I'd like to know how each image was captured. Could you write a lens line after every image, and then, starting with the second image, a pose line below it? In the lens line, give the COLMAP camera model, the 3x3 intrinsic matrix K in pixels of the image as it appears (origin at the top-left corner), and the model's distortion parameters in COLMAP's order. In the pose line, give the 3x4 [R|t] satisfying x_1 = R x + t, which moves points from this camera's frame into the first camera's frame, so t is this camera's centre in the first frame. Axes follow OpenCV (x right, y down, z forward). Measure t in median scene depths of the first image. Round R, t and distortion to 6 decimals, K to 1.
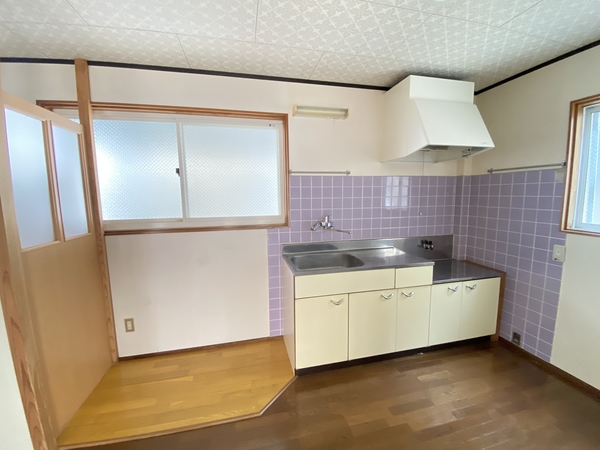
lens RADIAL K [[245.8, 0, 300.4], [0, 245.8, 223.0], [0, 0, 1]] dist [0.021769, -0.021186]
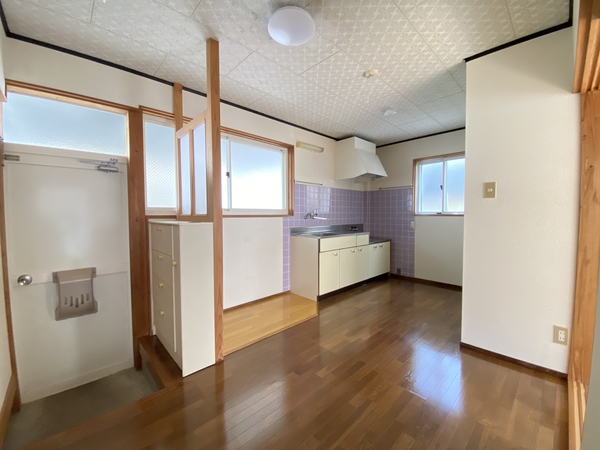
lens RADIAL K [[245.8, 0, 300.4], [0, 245.8, 223.0], [0, 0, 1]] dist [0.021769, -0.021186]
pose [[0.862348, -0.009531, 0.506226, -0.819140], [0.051948, 0.996212, -0.069736, 0.174179], [-0.503643, 0.086435, 0.859577, -0.355602]]
